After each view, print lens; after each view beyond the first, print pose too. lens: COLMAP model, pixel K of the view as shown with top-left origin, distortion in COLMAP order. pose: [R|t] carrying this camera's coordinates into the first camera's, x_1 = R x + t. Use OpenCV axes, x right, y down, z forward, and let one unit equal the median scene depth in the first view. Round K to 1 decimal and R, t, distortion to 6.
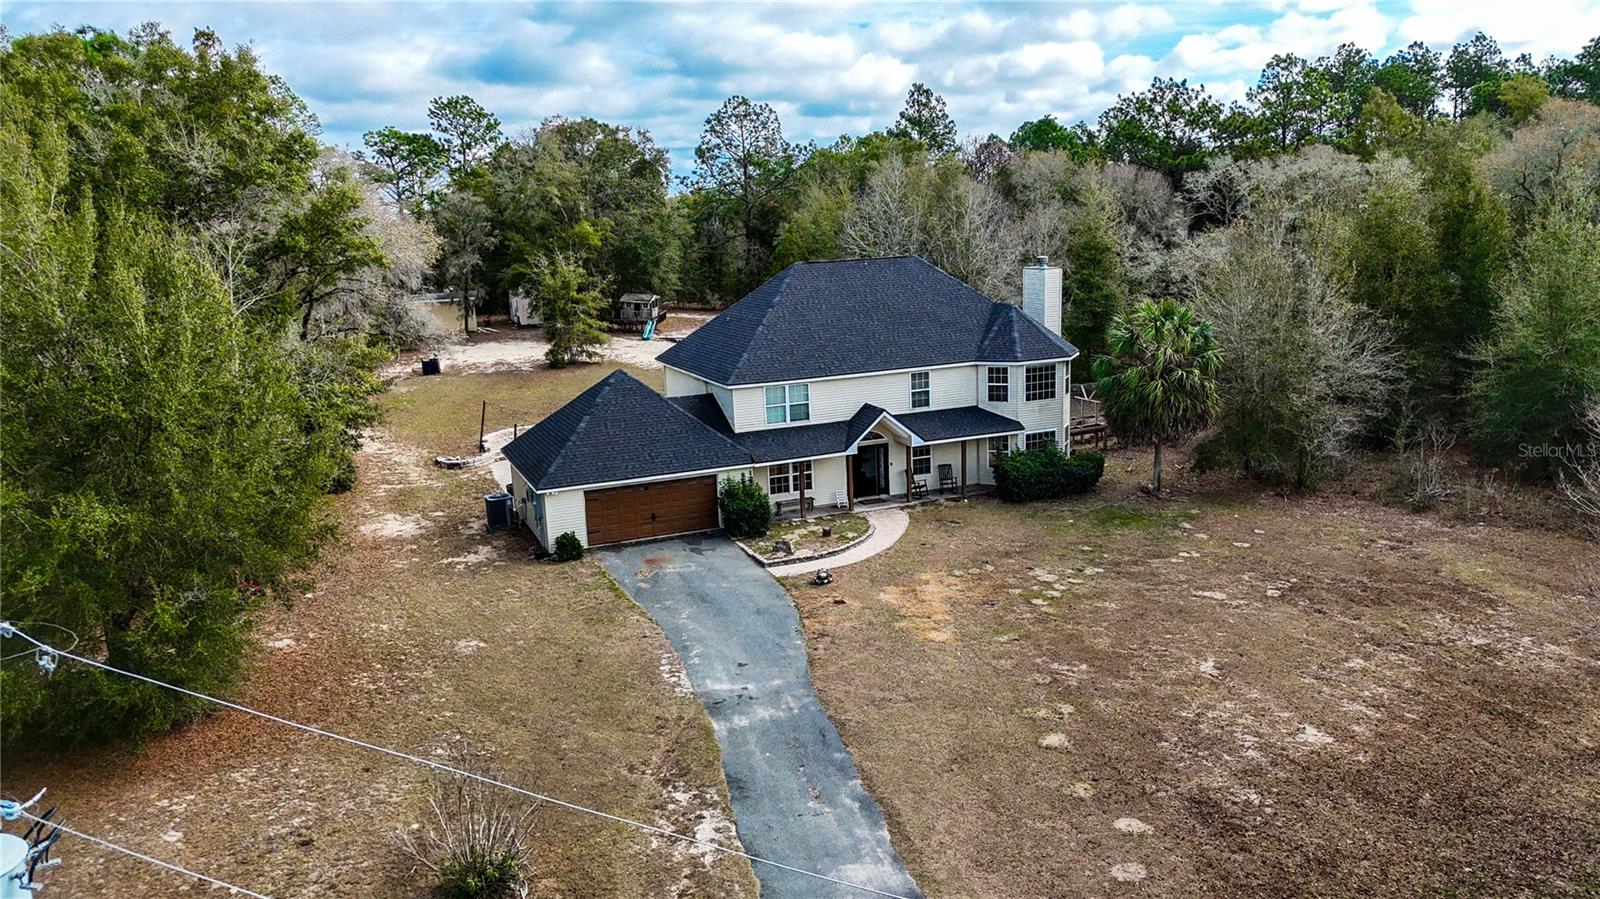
lens RADIAL K [[1169.9, 0, 804.0], [0, 1169.9, 445.9], [0, 0, 1]] dist [0.093445, -0.100296]
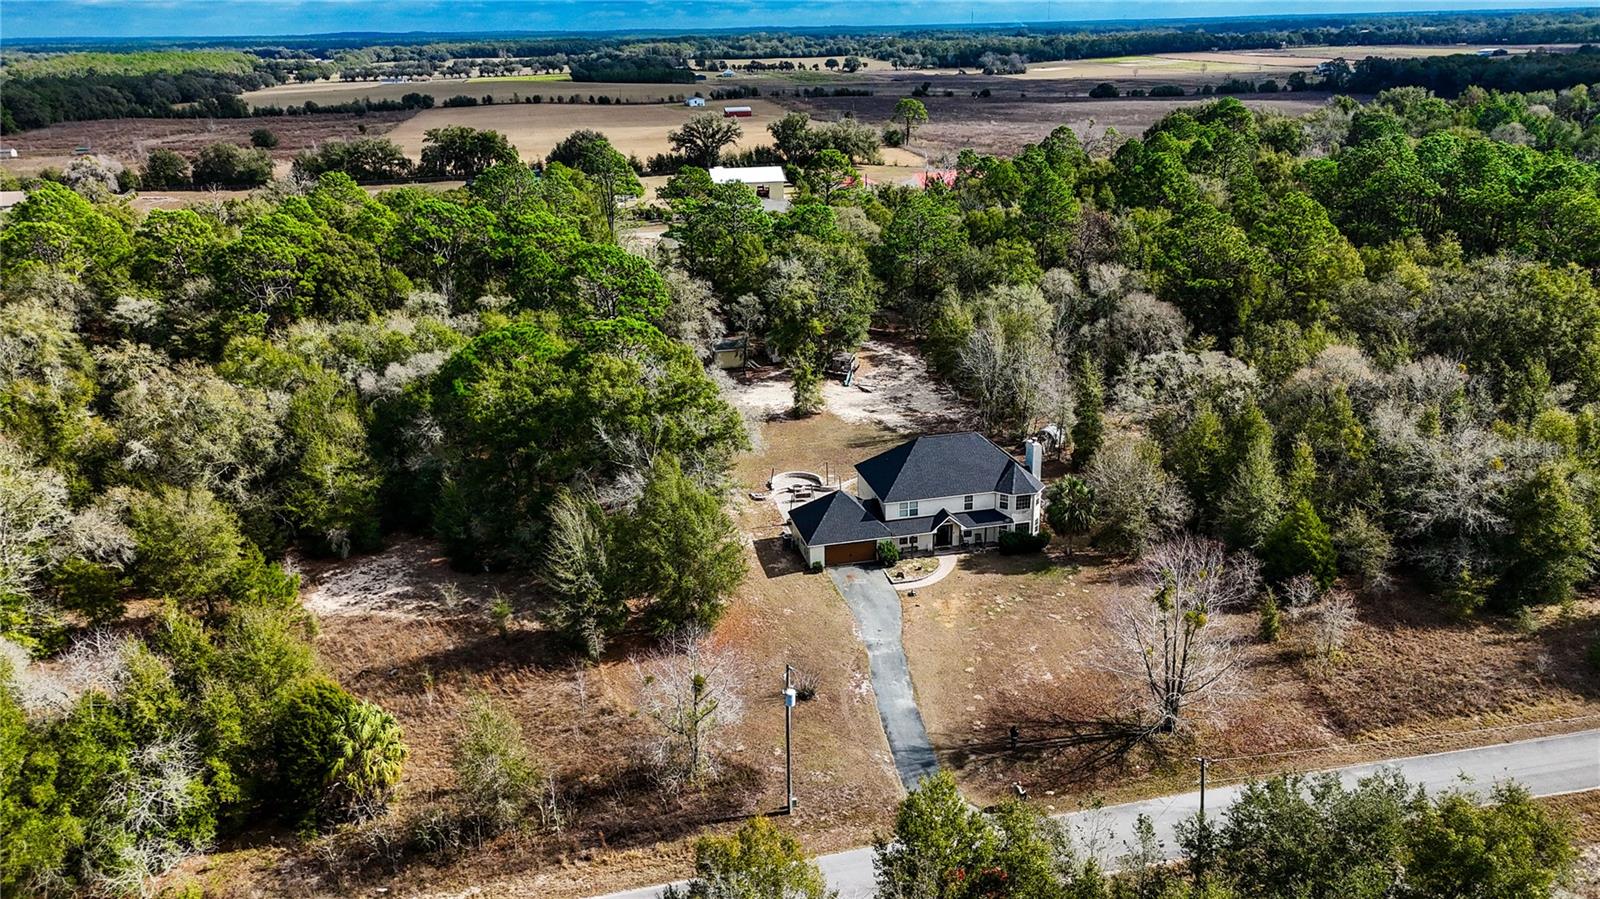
lens RADIAL K [[1169.9, 0, 804.0], [0, 1169.9, 445.9], [0, 0, 1]] dist [0.093445, -0.100296]
pose [[0.986740, 0.076625, -0.143082, 0.110104], [-0.054049, 0.986358, 0.155485, -0.541003], [0.153044, -0.145690, 0.977421, -1.390932]]
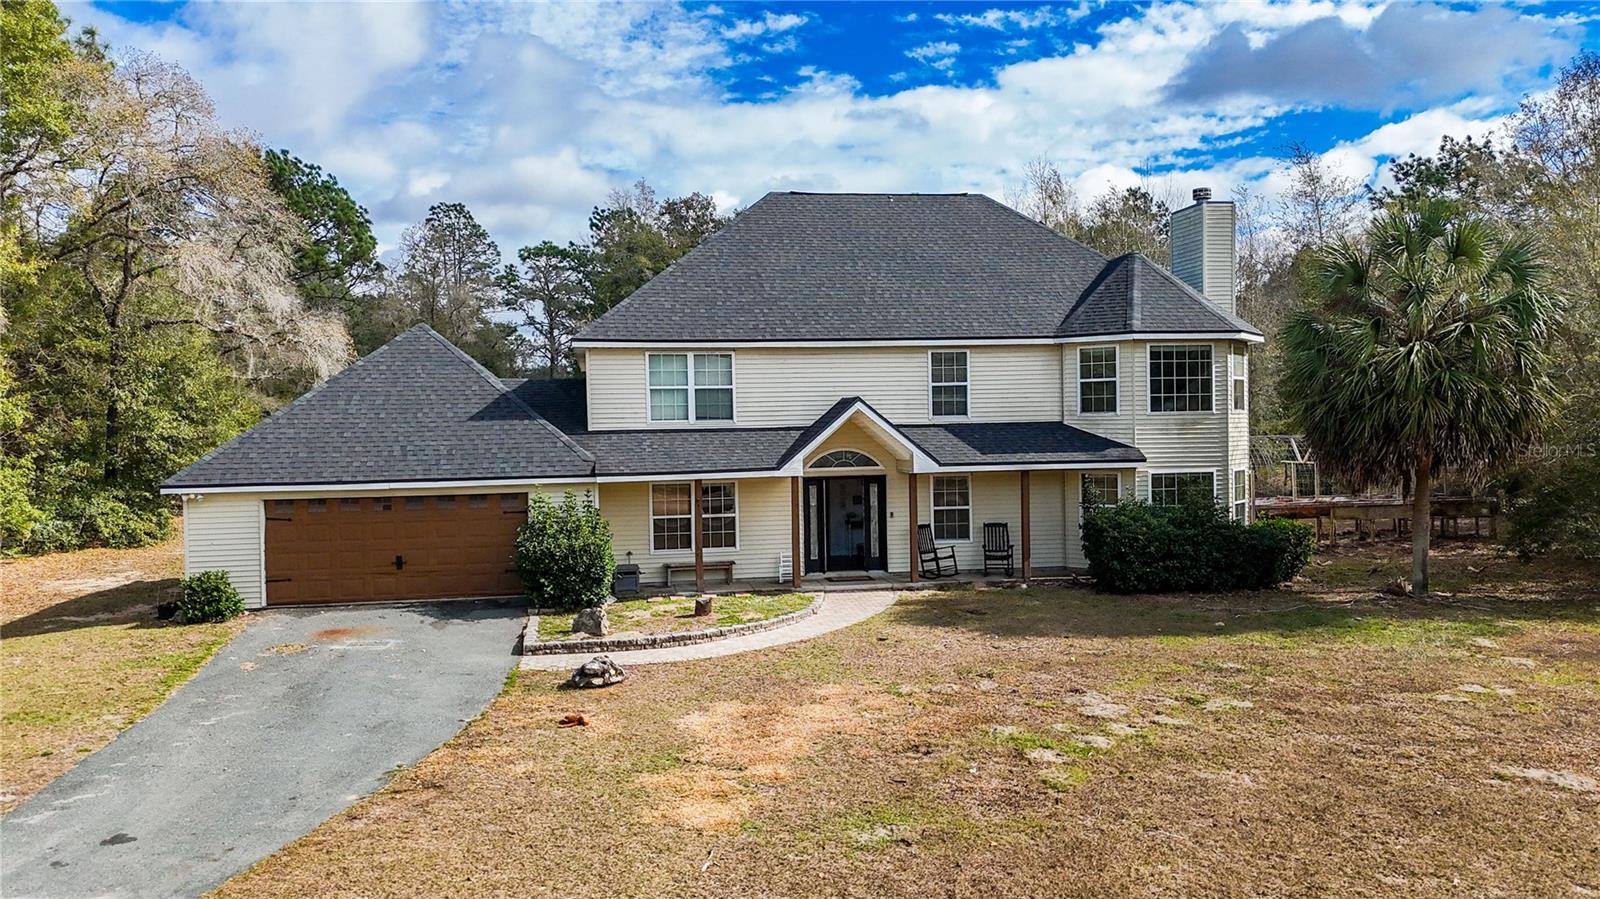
lens RADIAL K [[1169.9, 0, 804.0], [0, 1169.9, 445.9], [0, 0, 1]] dist [0.093445, -0.100296]
pose [[0.973640, 0.023687, -0.226858, 0.173123], [-0.062717, 0.984058, -0.166423, 0.085070], [0.219299, 0.176263, 0.959604, 0.496423]]
